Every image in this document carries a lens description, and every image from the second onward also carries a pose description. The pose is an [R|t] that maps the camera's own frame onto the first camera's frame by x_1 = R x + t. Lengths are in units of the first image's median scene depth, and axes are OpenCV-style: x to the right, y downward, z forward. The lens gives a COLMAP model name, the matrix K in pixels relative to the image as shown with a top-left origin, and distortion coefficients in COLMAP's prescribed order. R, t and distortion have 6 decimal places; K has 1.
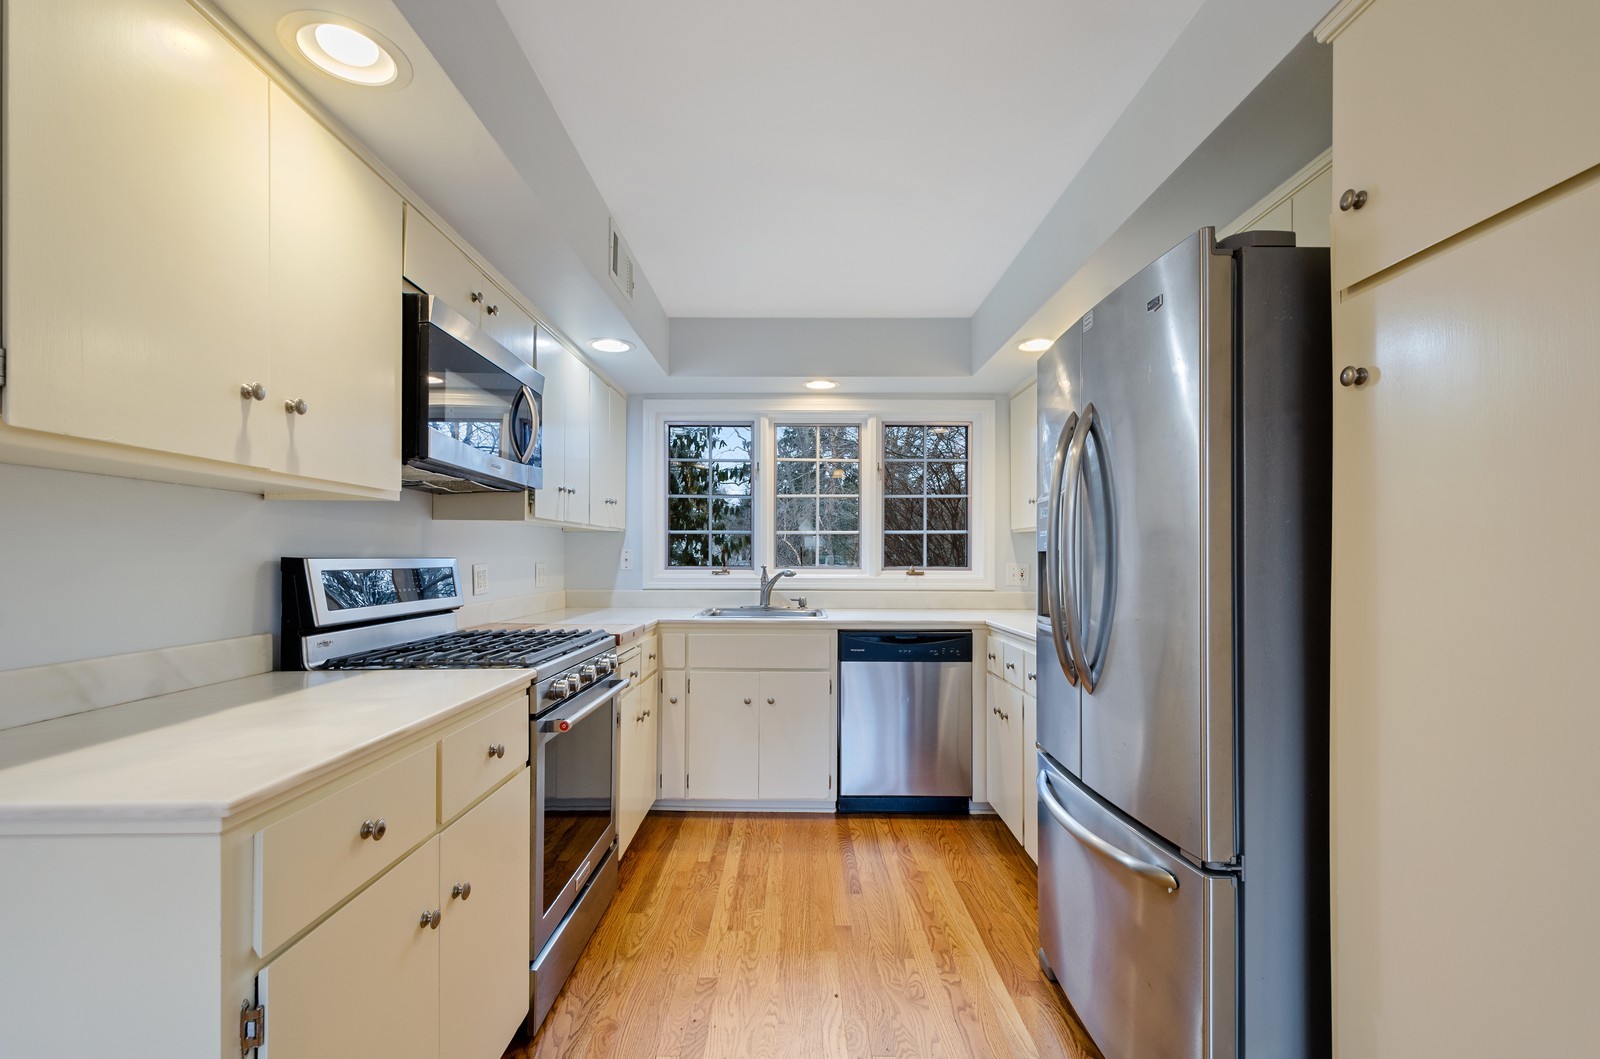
lens RADIAL K [[697.6, 0, 793.3], [0, 697.6, 552.2], [0, 0, 1]] dist [0.002324, -0.000162]
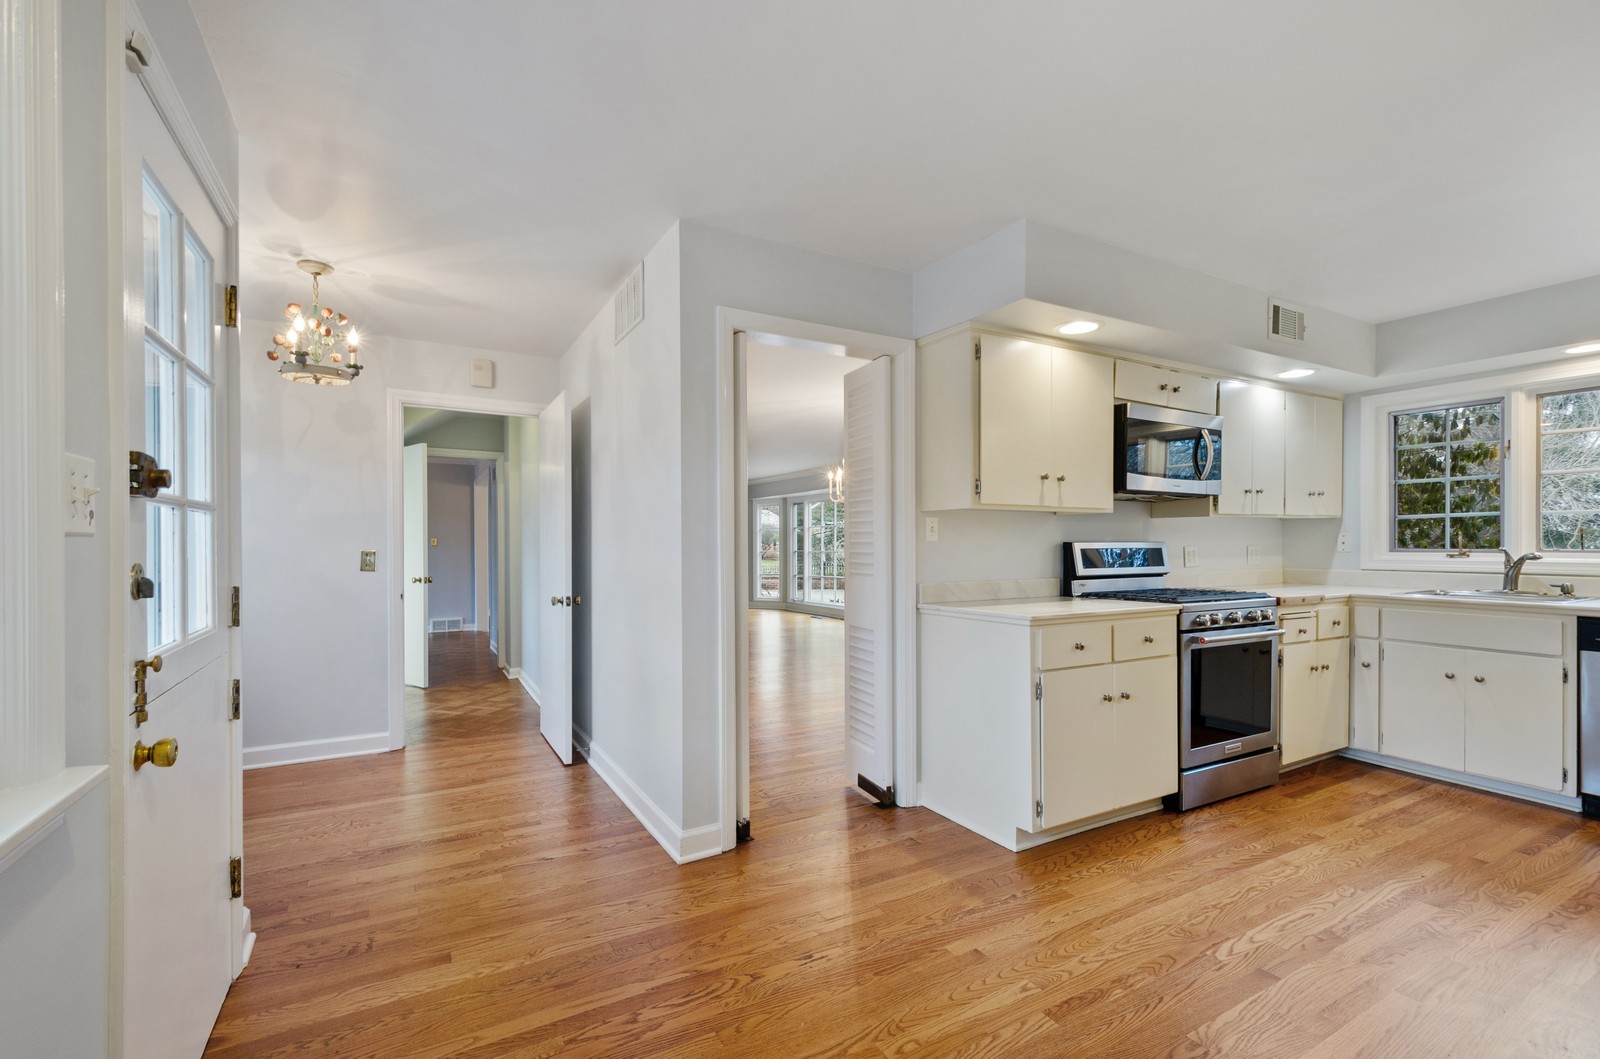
lens RADIAL K [[697.6, 0, 793.3], [0, 697.6, 552.2], [0, 0, 1]] dist [0.002324, -0.000162]
pose [[0.492304, 0.008356, -0.870383, 0.445971], [0.011374, 0.999807, 0.016032, -0.003396], [0.870349, -0.017792, 0.492114, -0.473656]]
